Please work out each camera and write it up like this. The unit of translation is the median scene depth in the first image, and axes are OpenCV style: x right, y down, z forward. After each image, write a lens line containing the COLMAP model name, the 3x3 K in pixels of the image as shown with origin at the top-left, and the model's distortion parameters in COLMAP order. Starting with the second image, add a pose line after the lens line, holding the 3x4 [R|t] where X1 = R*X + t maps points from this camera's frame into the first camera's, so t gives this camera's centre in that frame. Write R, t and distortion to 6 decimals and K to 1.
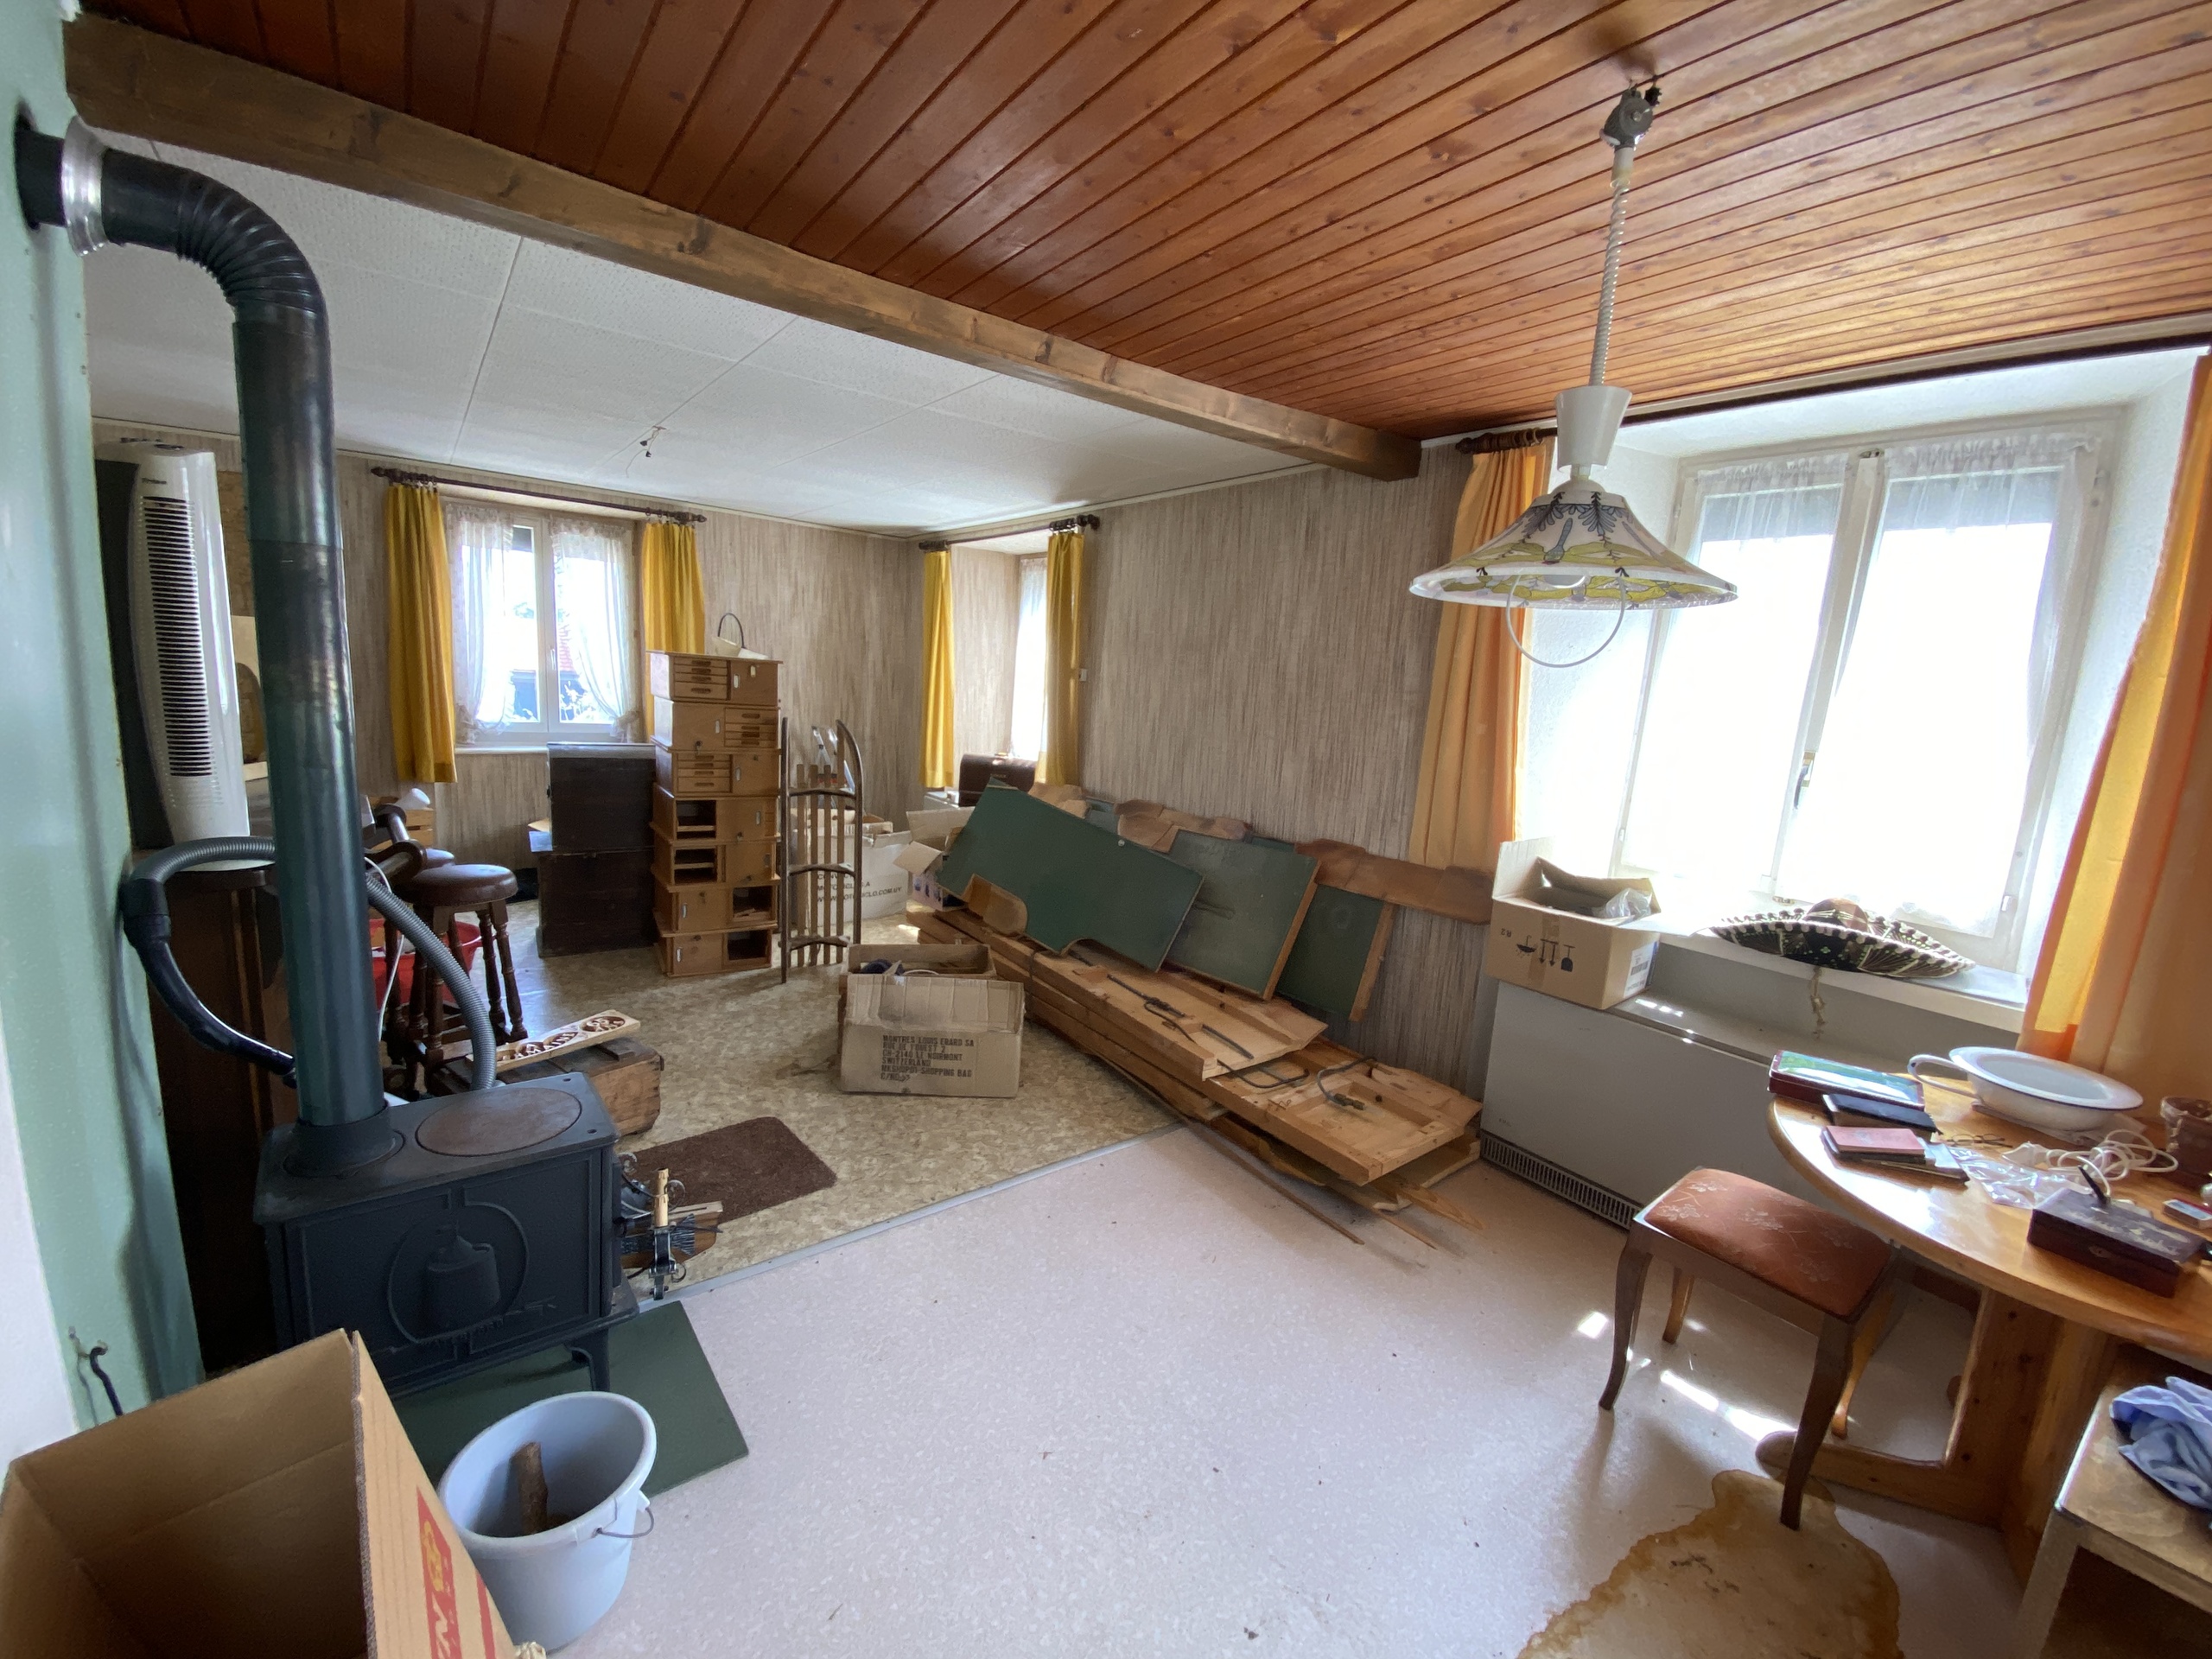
lens RADIAL K [[908.6, 0, 1102.9], [0, 908.6, 831.0], [0, 0, 1]] dist [-0.003242, -0.000310]
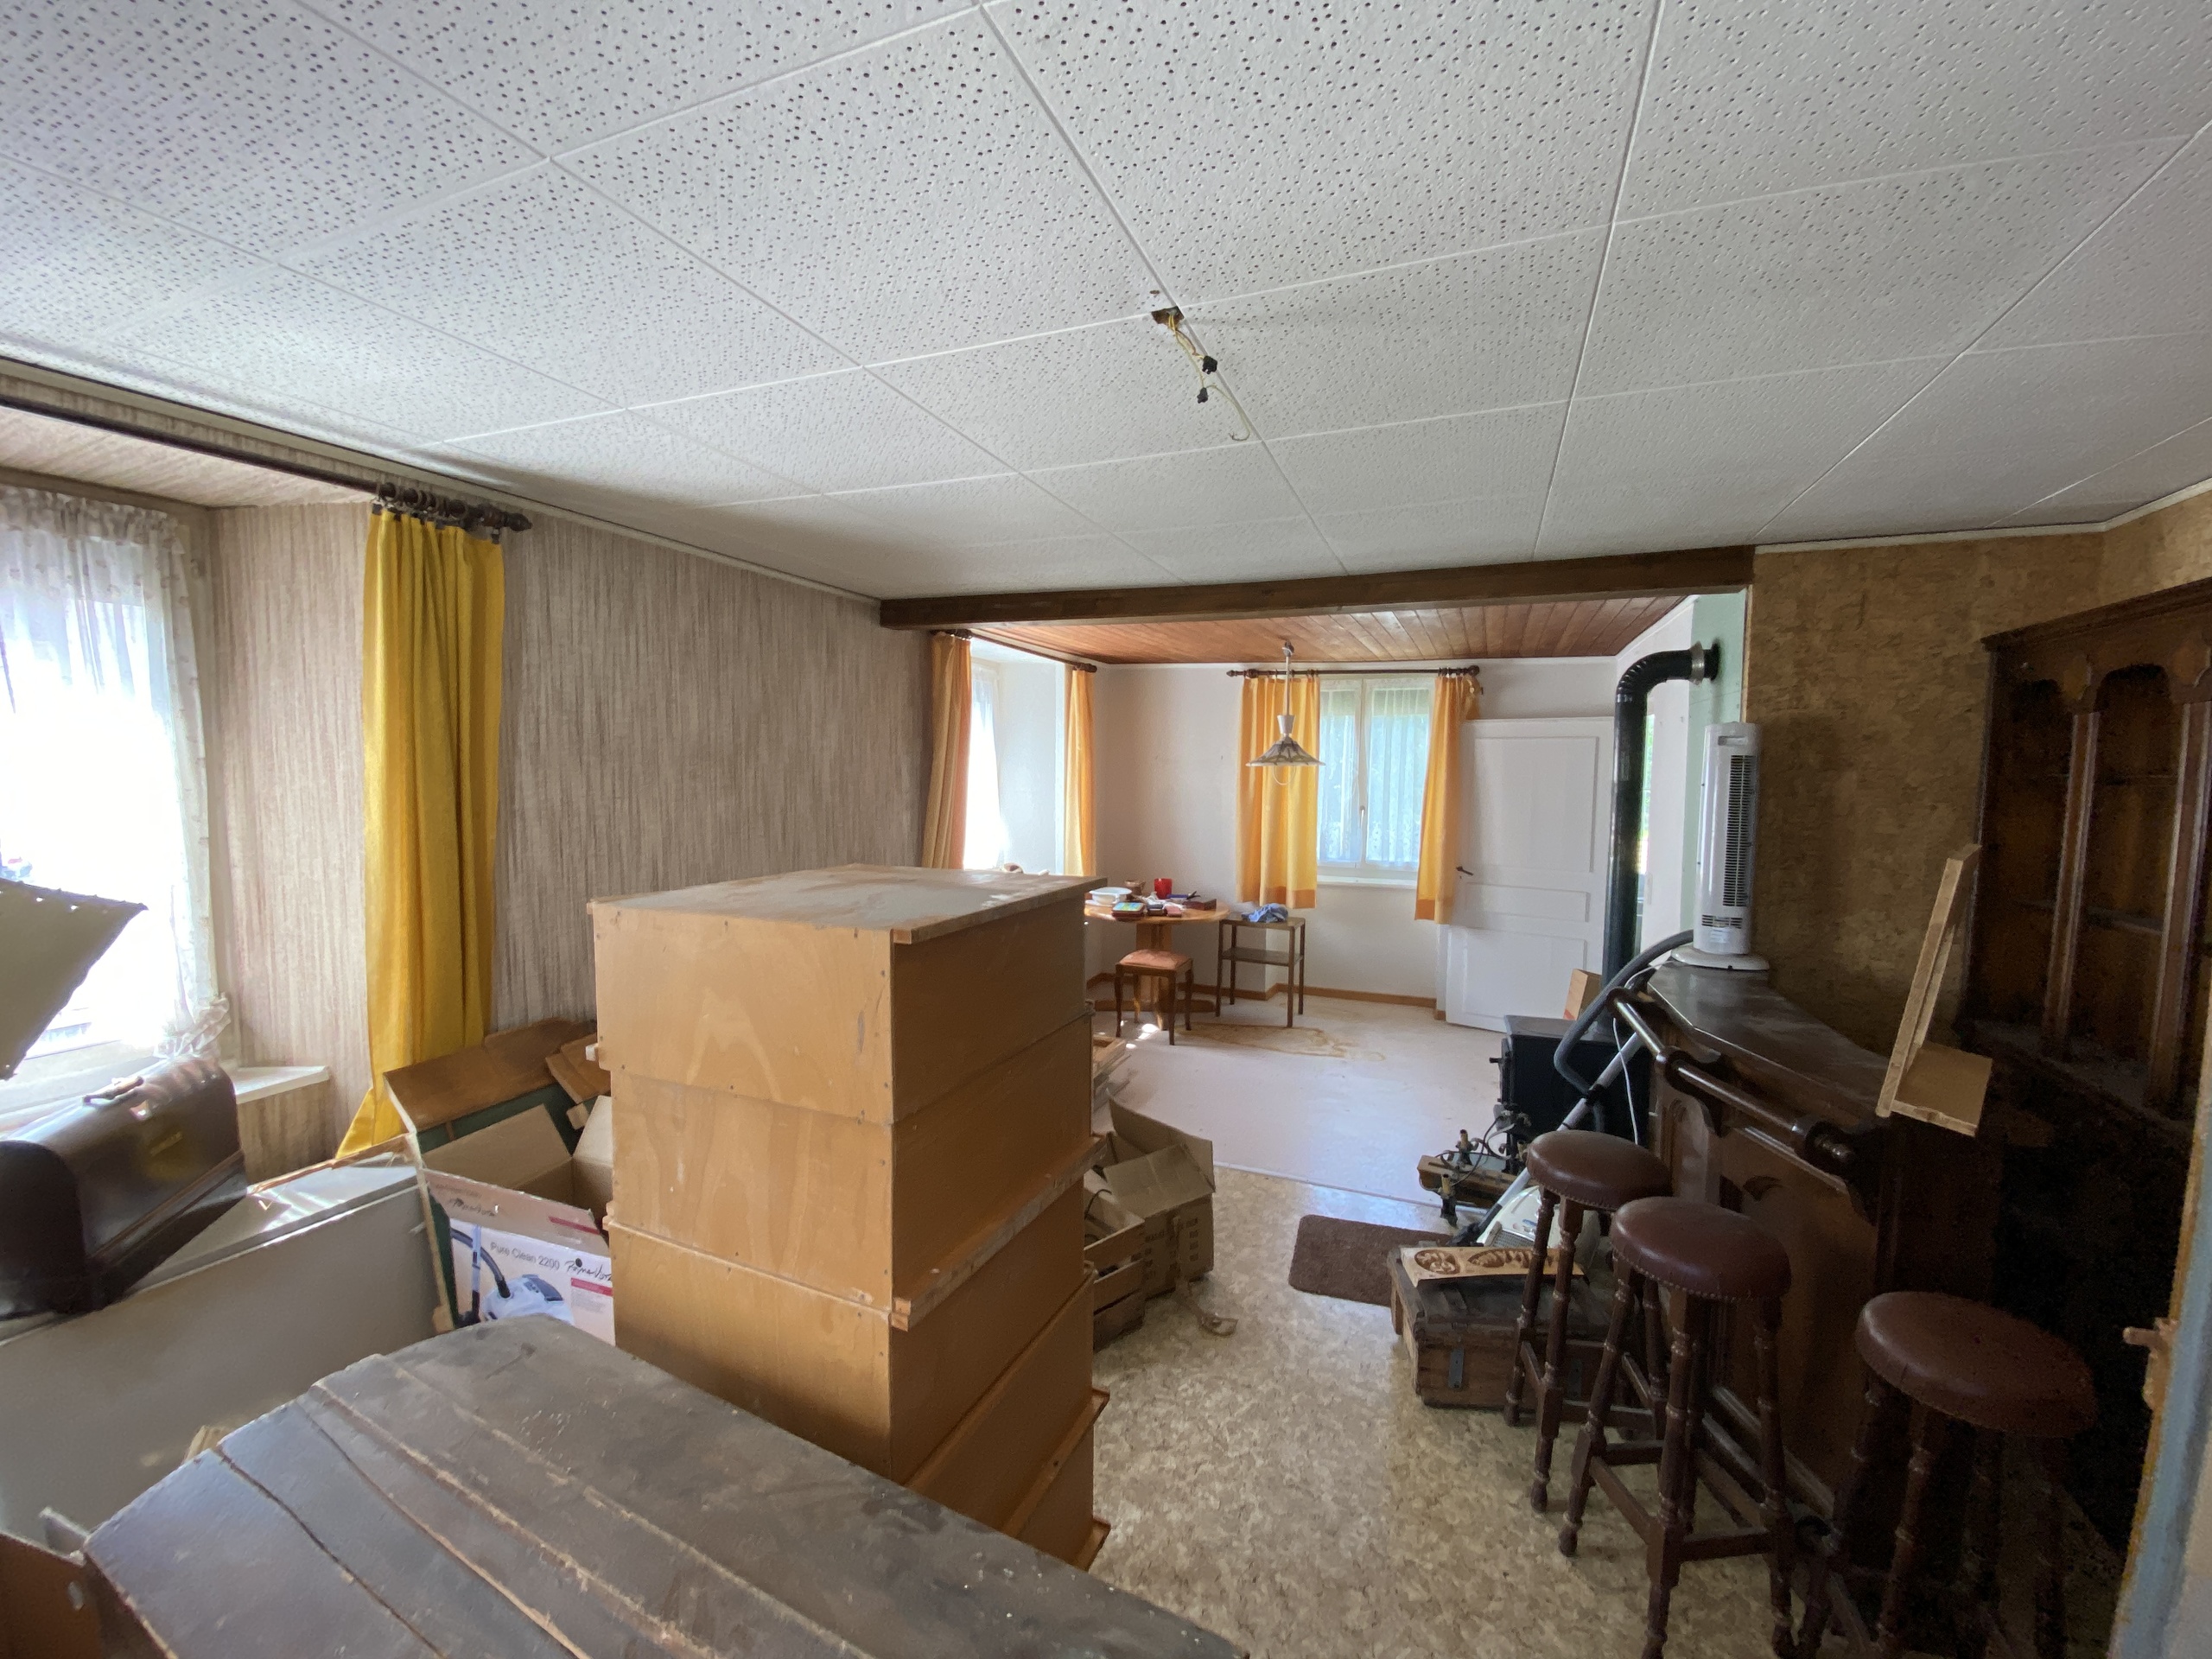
lens RADIAL K [[908.6, 0, 1096.6], [0, 908.6, 829.9], [0, 0, 1]] dist [-0.003242, -0.000310]
pose [[-0.511283, -0.125502, 0.850199, -0.761090], [0.103169, 0.973163, 0.205696, -0.280322], [-0.853197, 0.192883, -0.484614, 1.162098]]
